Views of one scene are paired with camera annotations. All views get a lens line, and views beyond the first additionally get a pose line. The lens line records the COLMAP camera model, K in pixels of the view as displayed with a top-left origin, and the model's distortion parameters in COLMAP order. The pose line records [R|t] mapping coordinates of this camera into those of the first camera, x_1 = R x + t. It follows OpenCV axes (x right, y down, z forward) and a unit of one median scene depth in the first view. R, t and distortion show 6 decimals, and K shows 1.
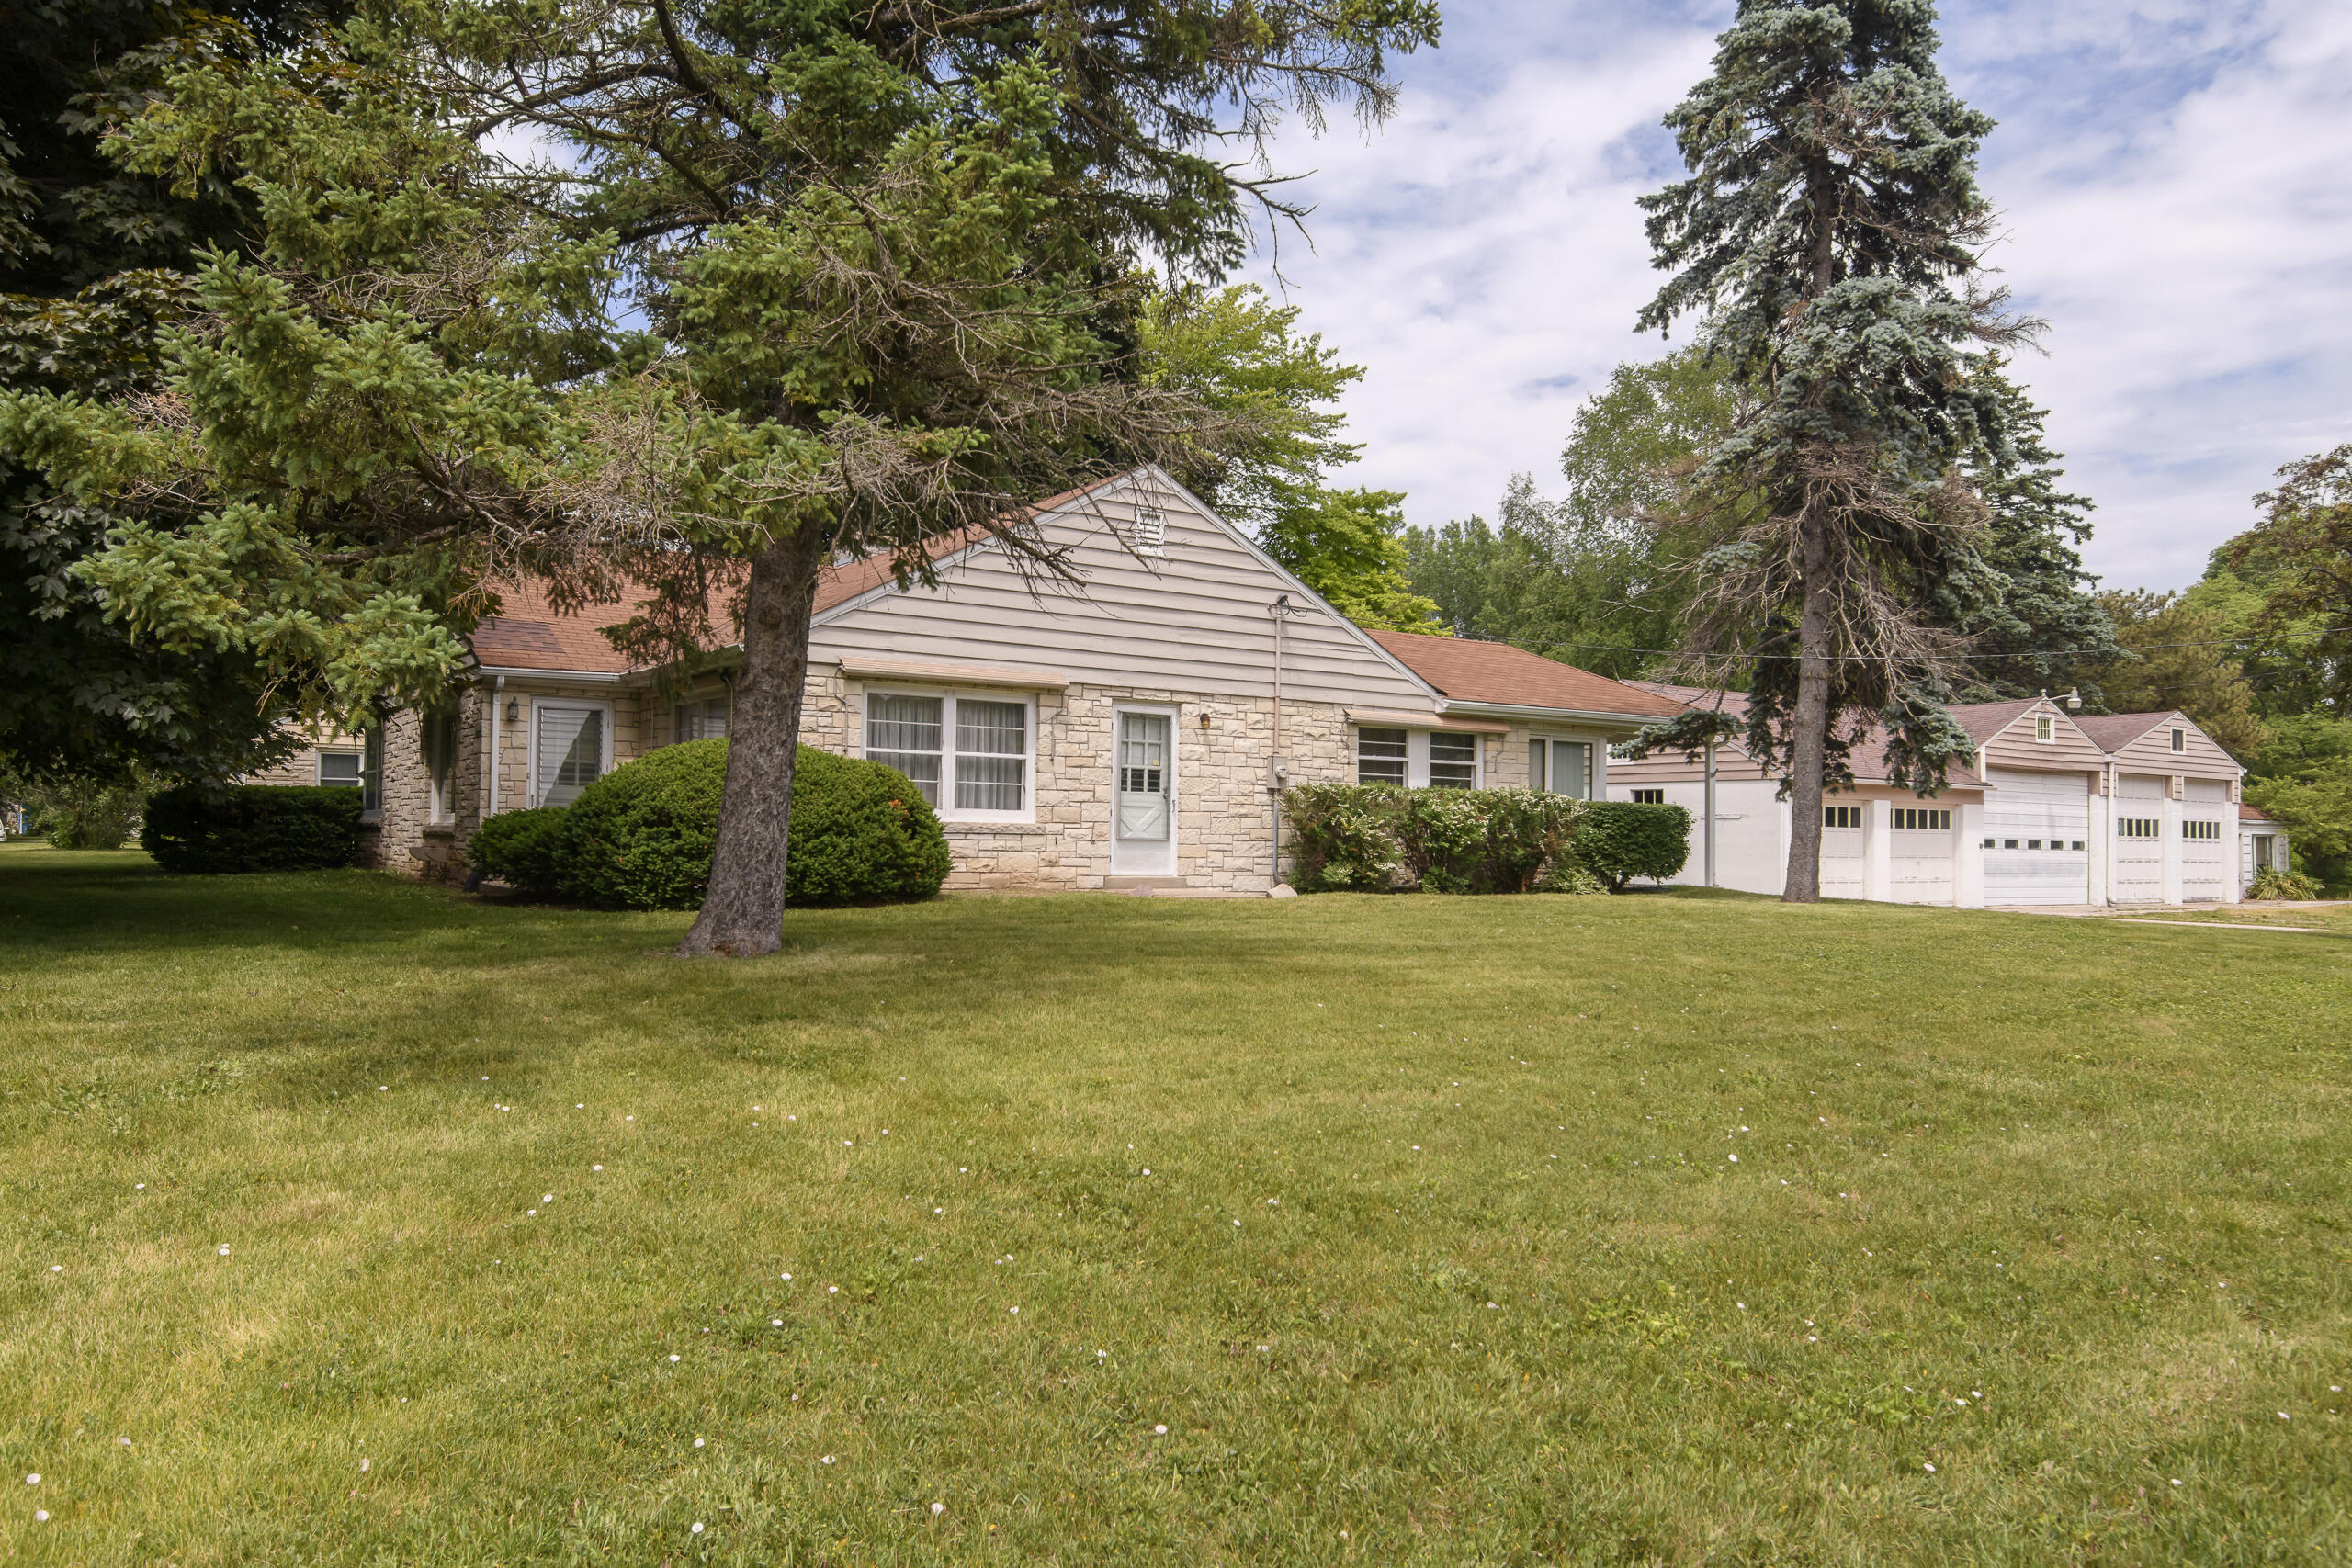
lens RADIAL K [[1621.2, 0, 1195.6], [0, 1621.2, 770.1], [0, 0, 1]] dist [0.009034, 0.013162]
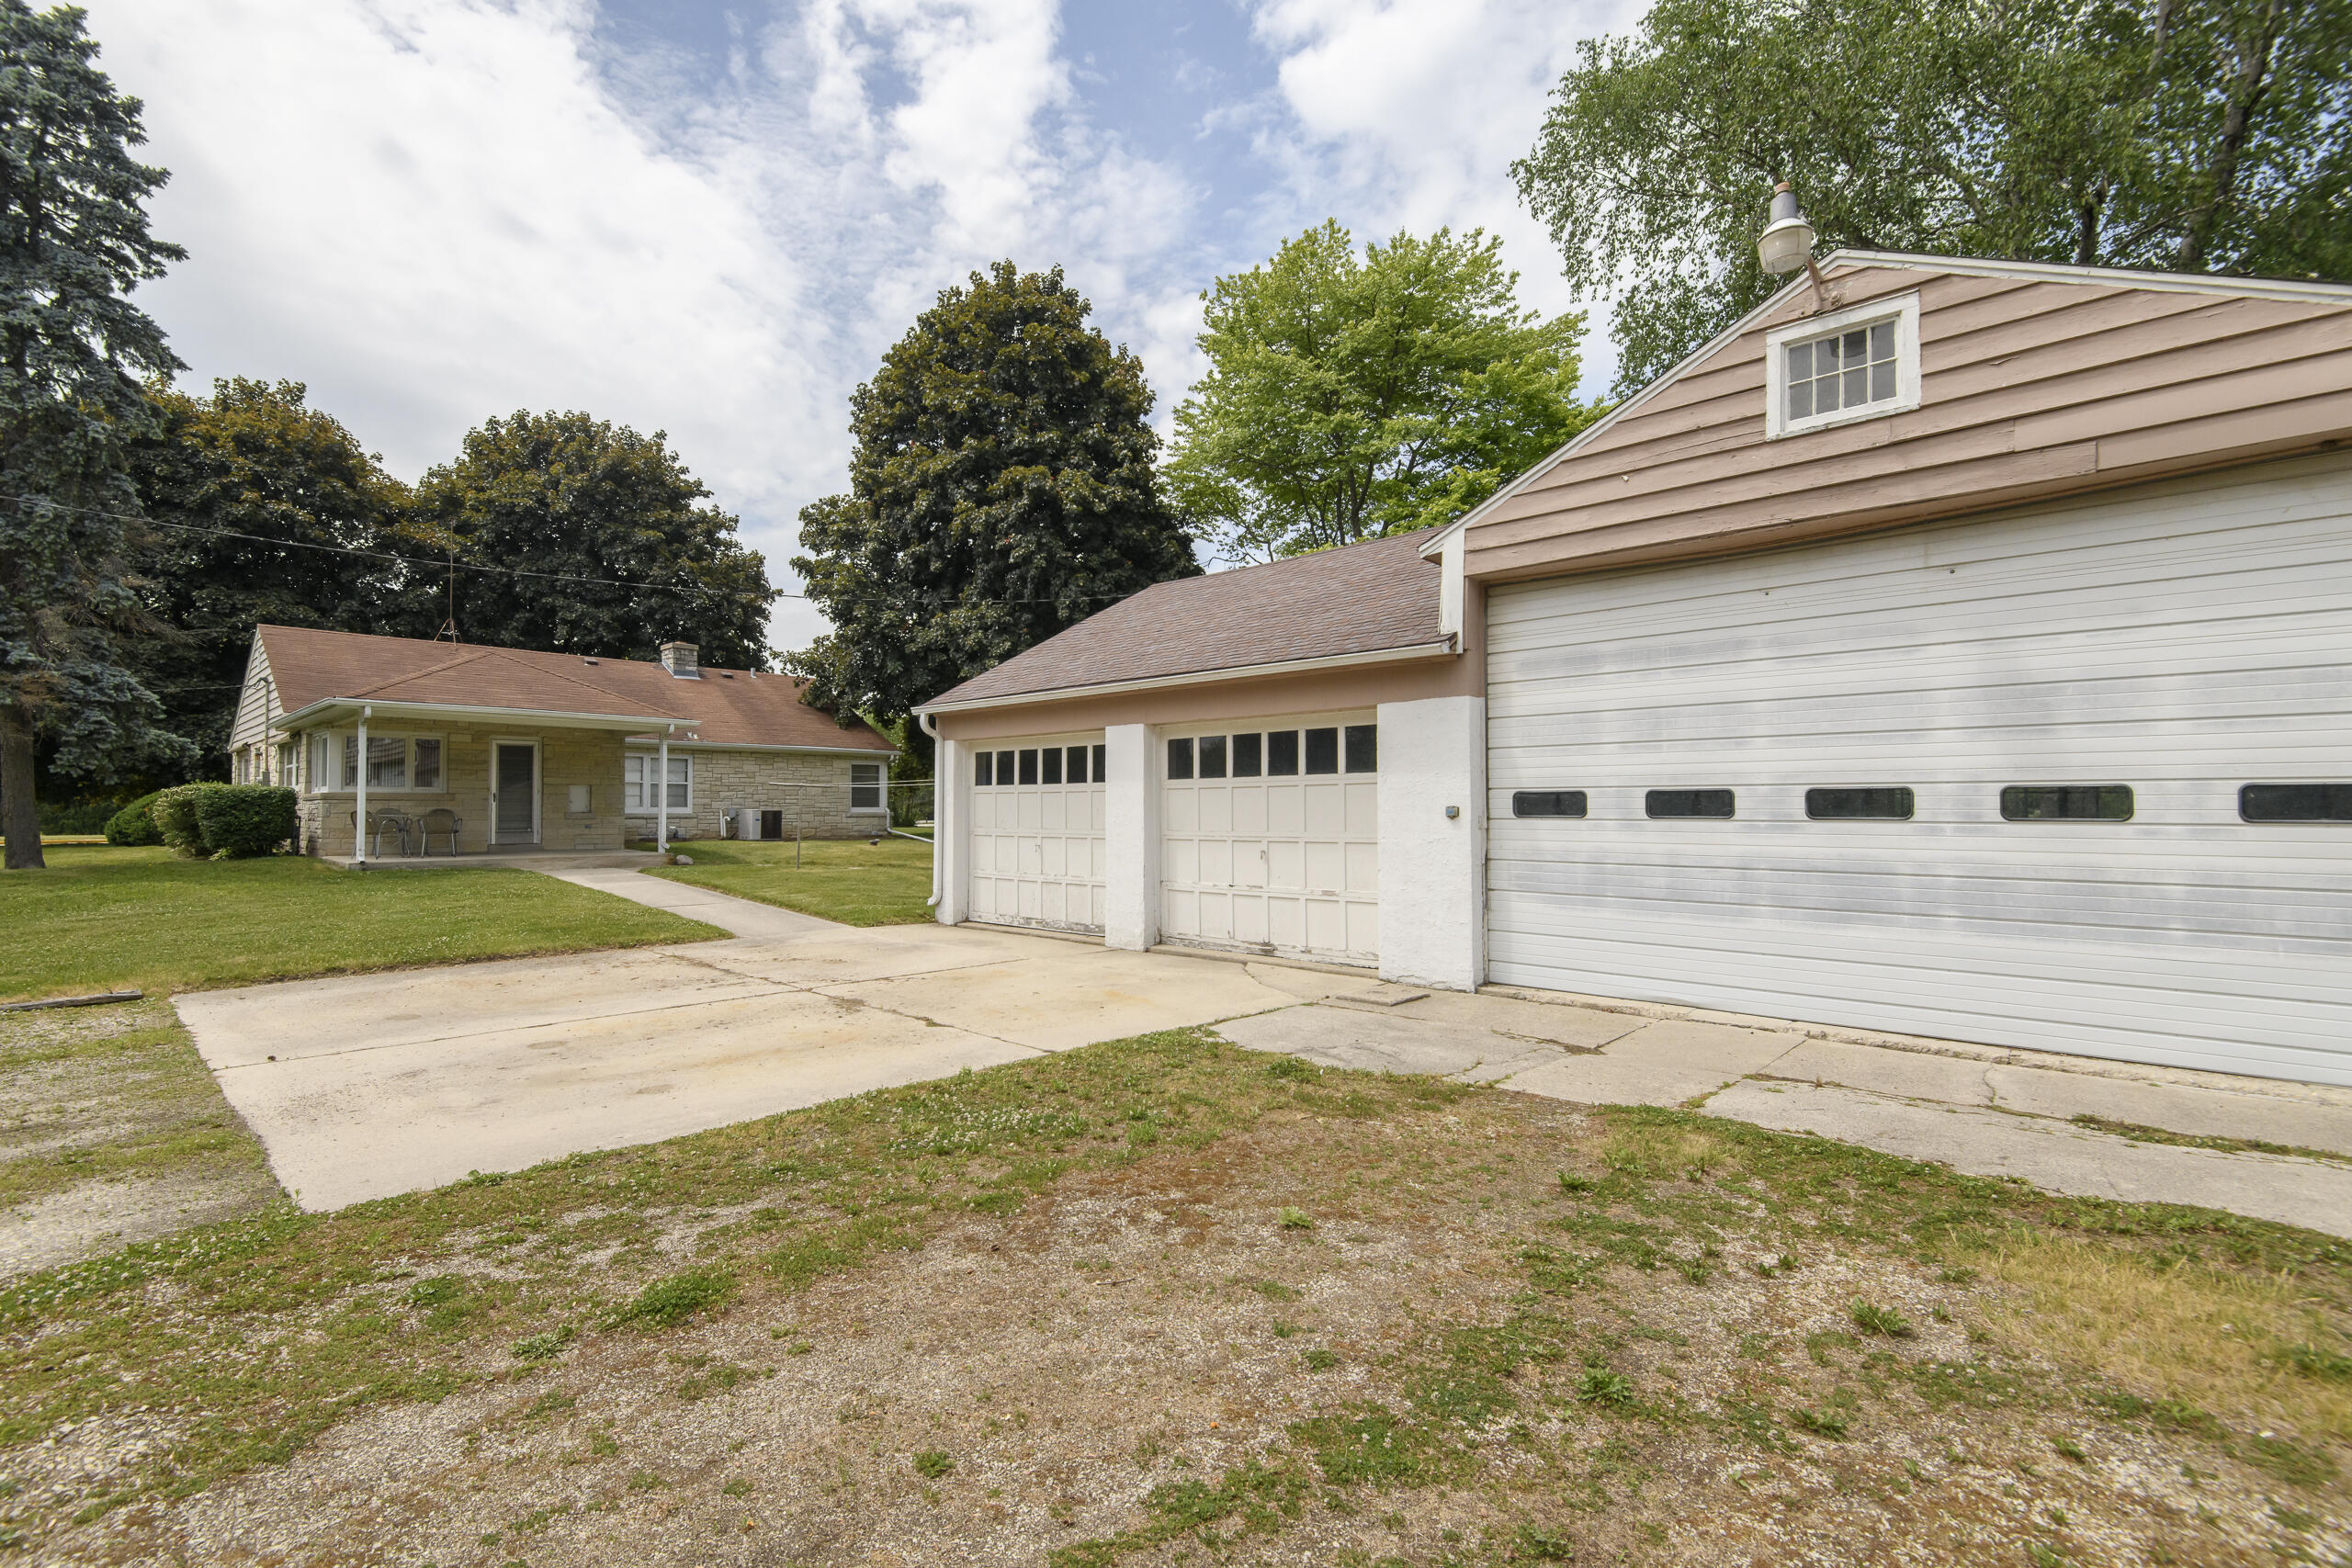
lens RADIAL K [[1078.4, 0, 1171.1], [0, 1078.4, 777.0], [0, 0, 1]] dist [0.017360, 0.002277]
pose [[0.171357, -0.030978, -0.984722, 0.667157], [0.065364, 0.997661, -0.020011, 0.037012], [0.983038, -0.060937, 0.172981, 0.845989]]
